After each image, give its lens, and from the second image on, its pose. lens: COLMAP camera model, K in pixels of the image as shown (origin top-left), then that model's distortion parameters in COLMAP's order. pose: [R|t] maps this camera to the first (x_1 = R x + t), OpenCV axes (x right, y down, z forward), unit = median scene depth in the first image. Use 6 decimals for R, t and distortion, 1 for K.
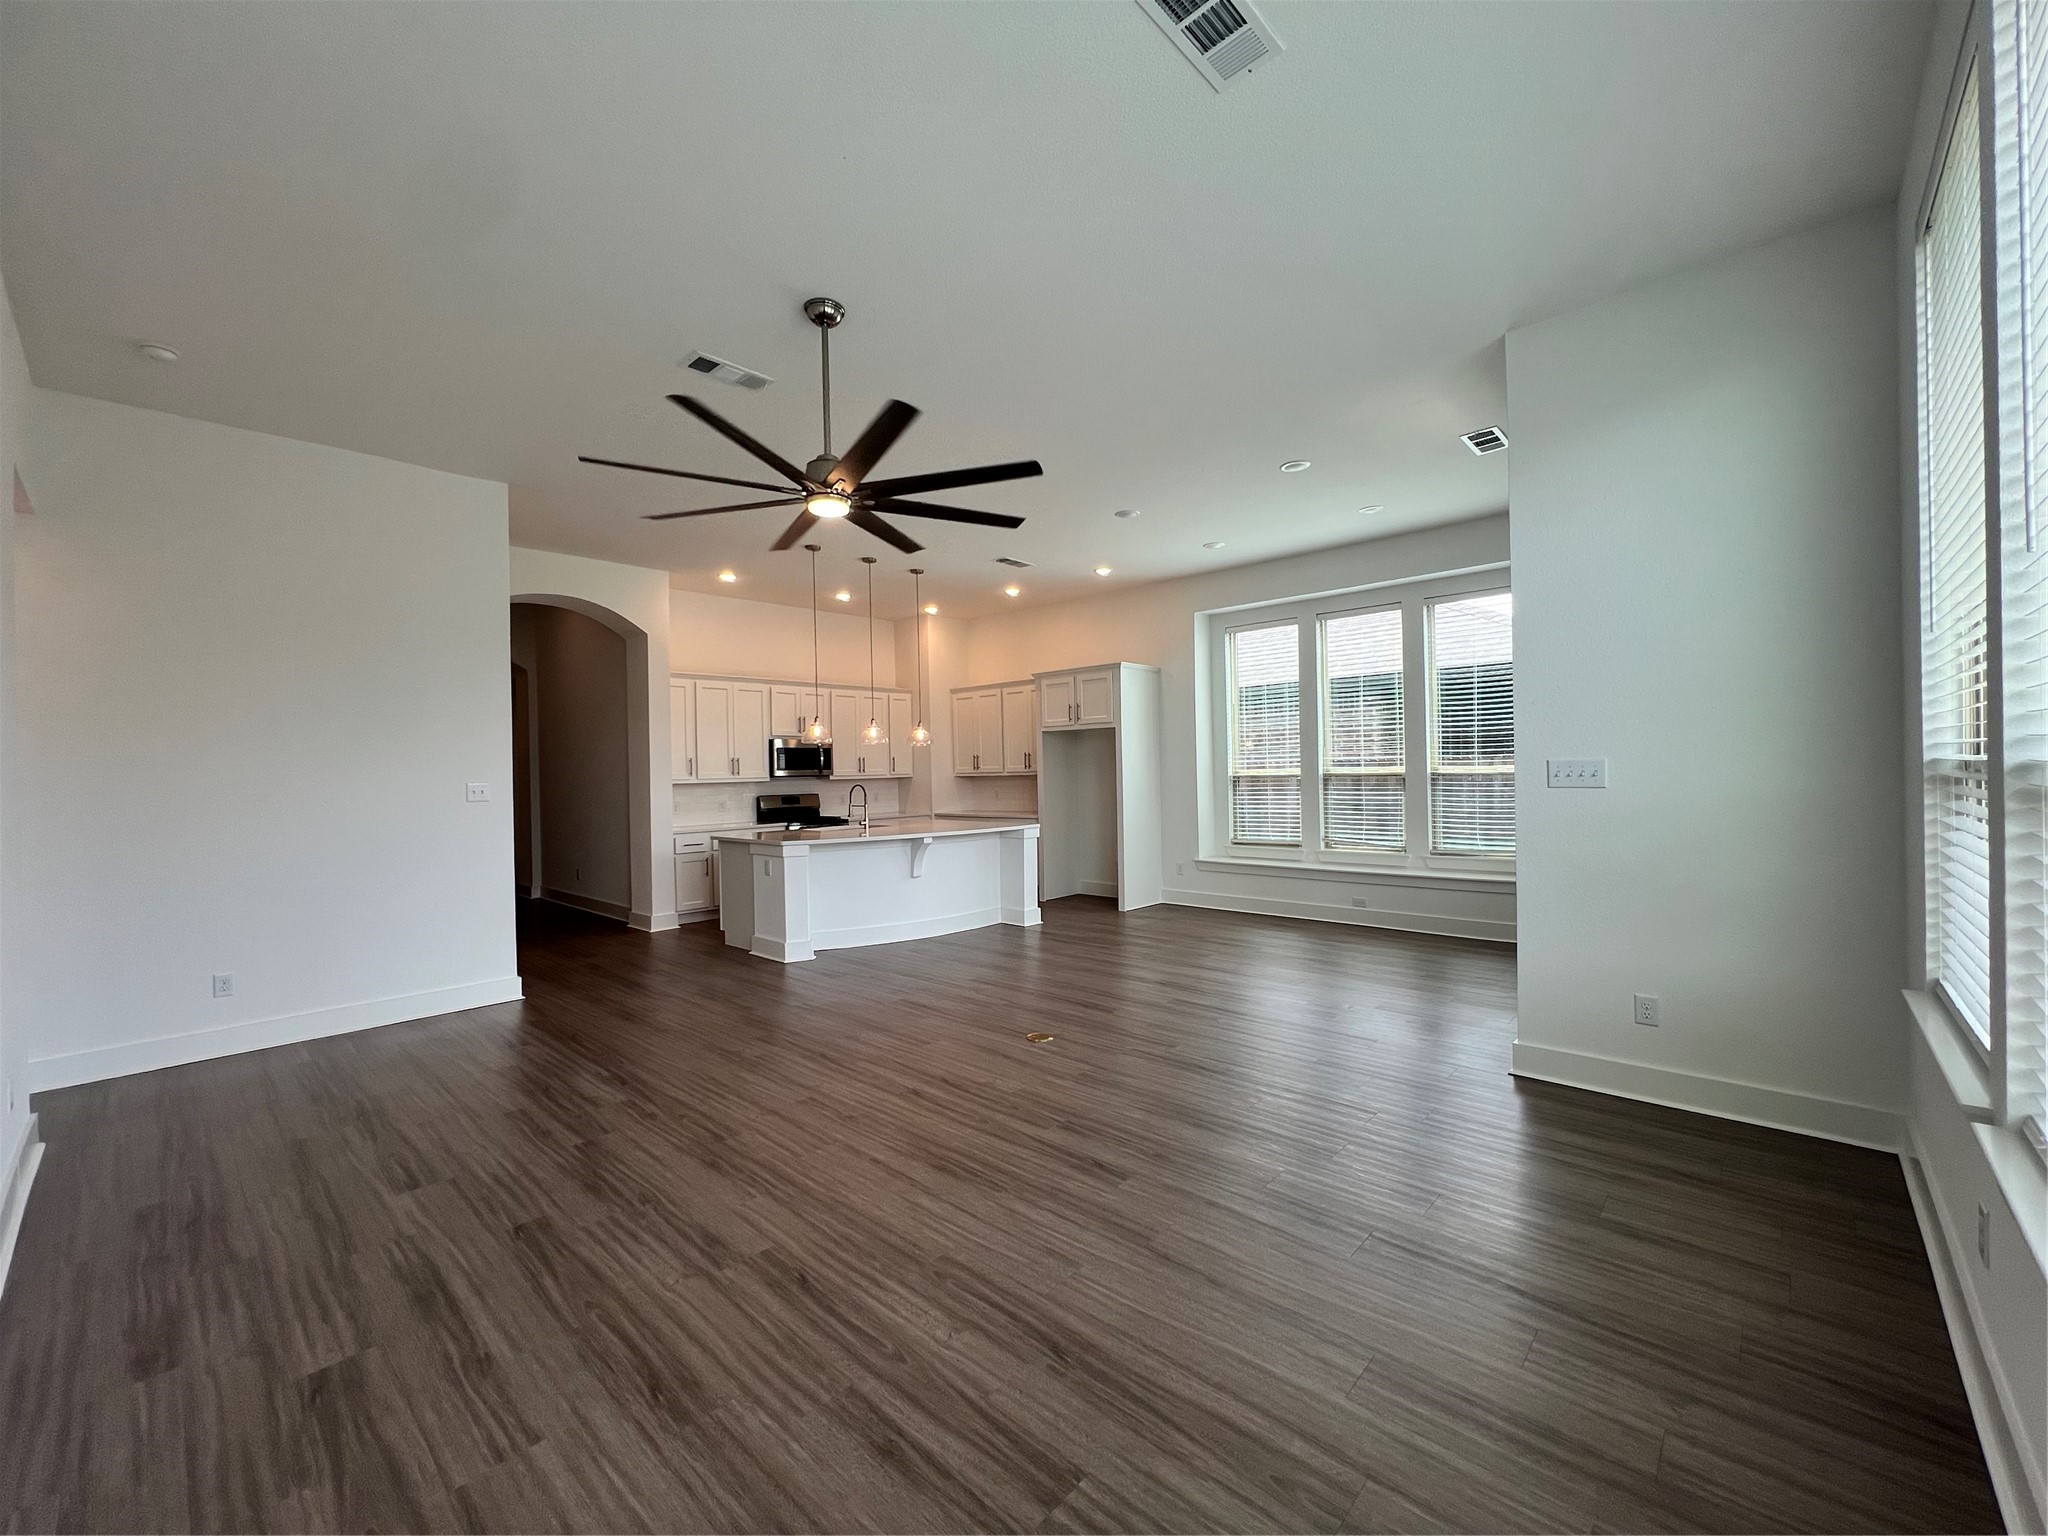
lens RADIAL K [[820.8, 0, 1024.0], [0, 820.8, 768.0], [0, 0, 1]] dist [0.001006, 0.000032]
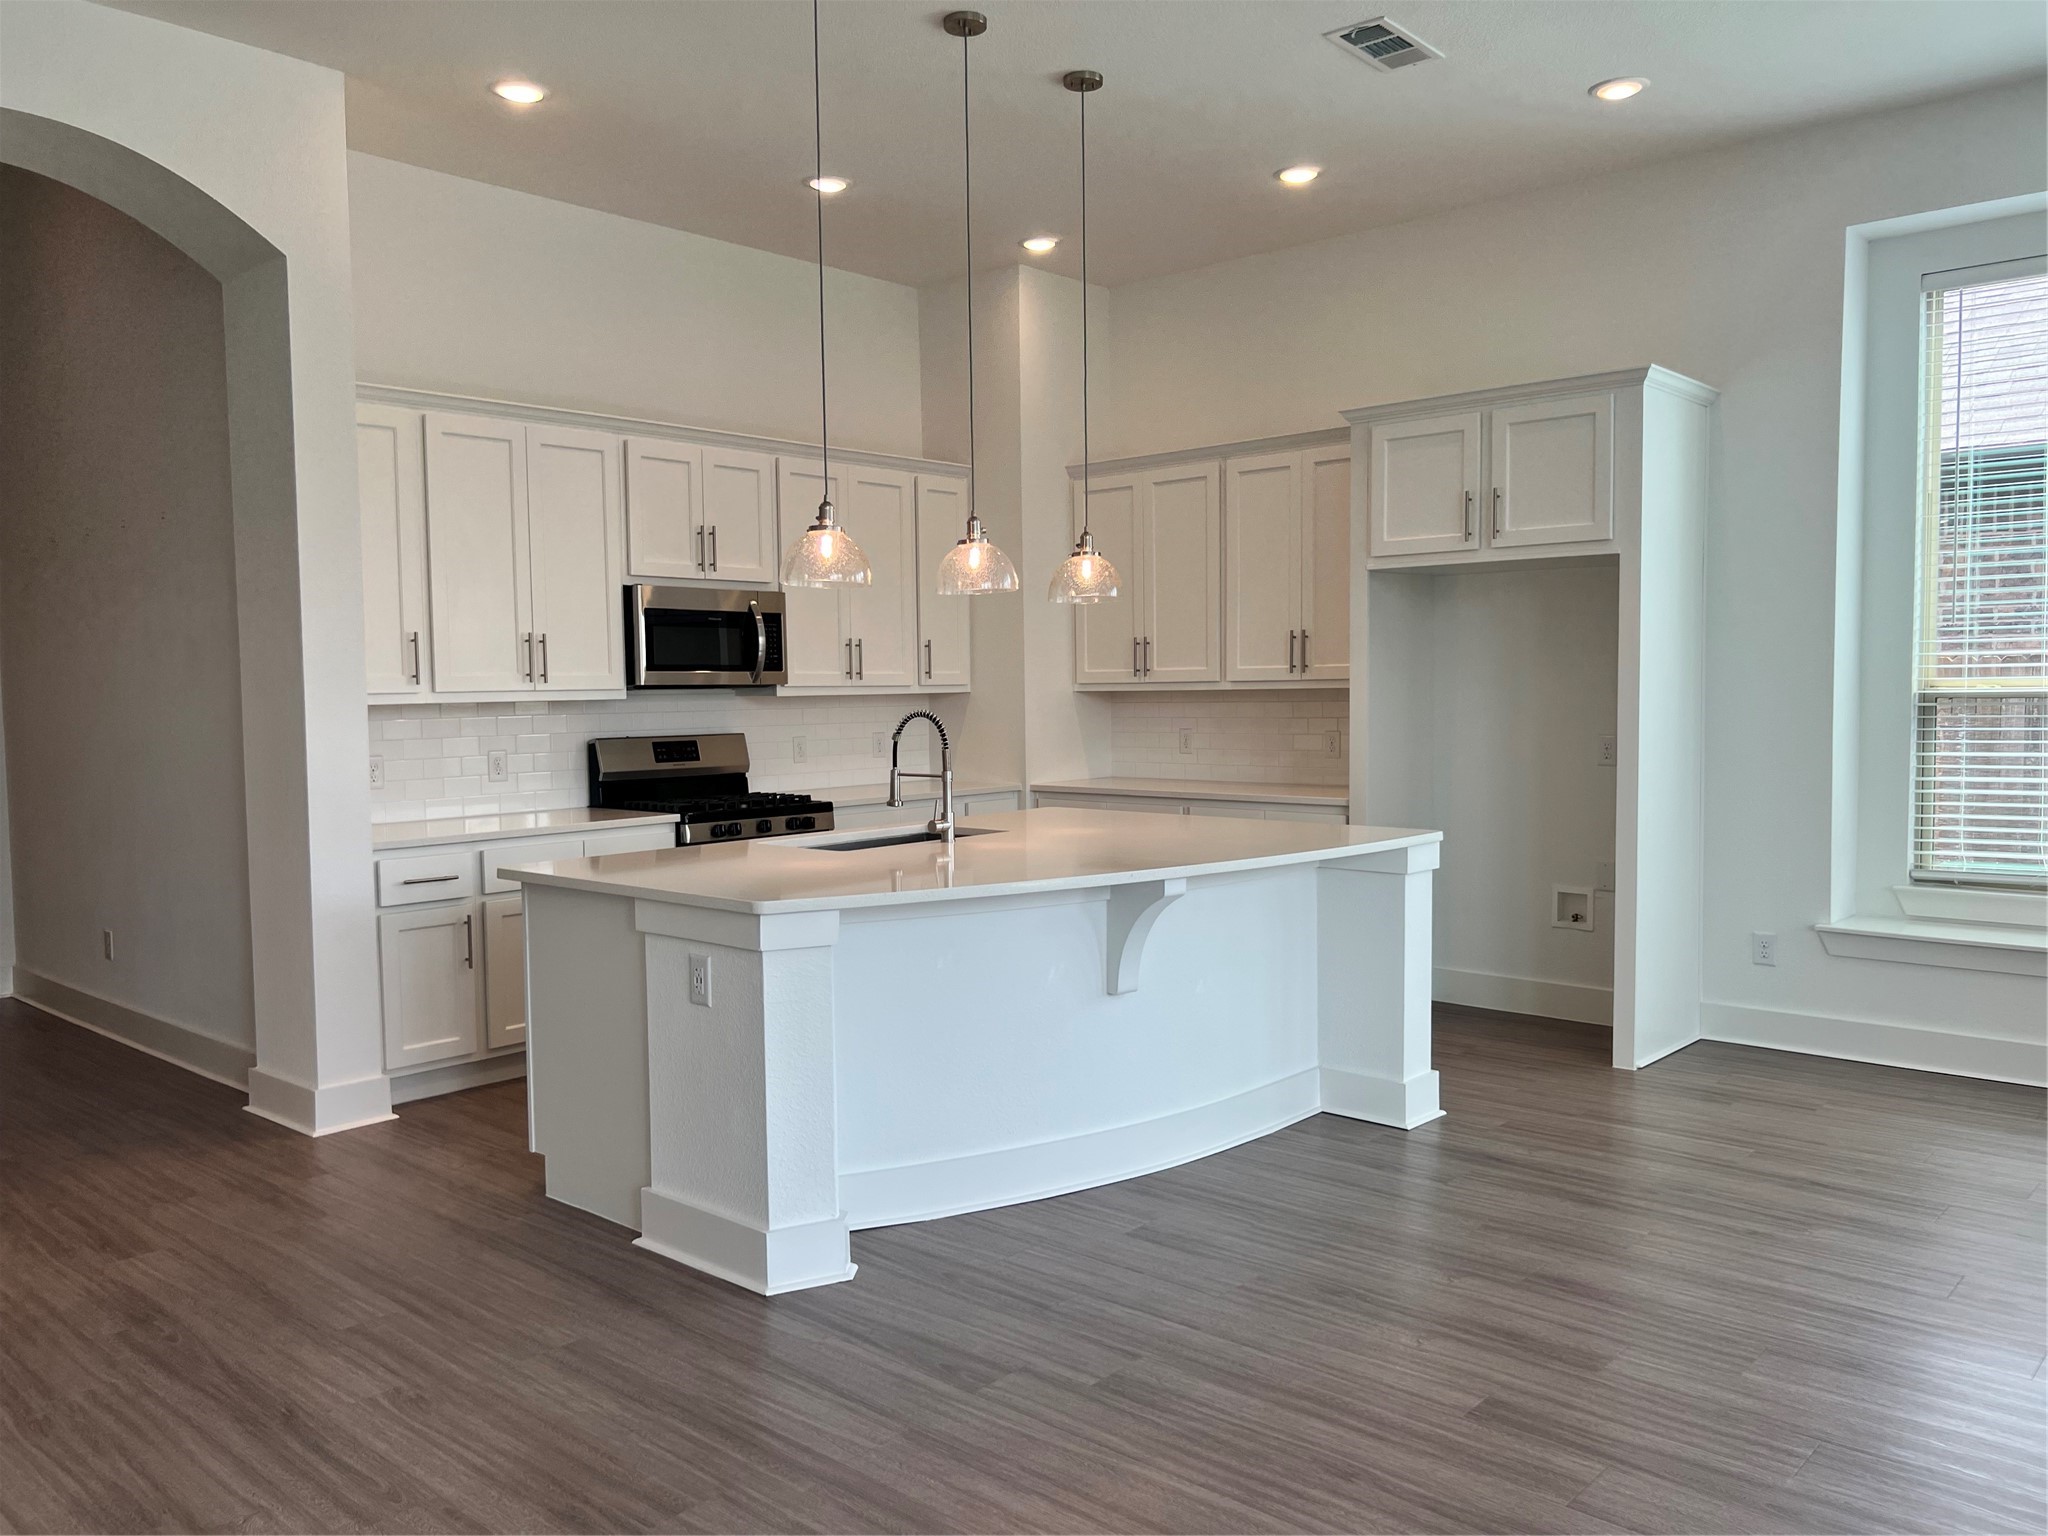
lens RADIAL K [[1570.0, 0, 1013.5], [0, 1570.0, 771.6], [0, 0, 1]] dist [0.023573, 0.001366]
pose [[0.999925, 0.007177, 0.009921, -0.149039], [-0.007753, 0.998209, 0.059318, 0.005071], [-0.009478, -0.059390, 0.998190, 0.305936]]
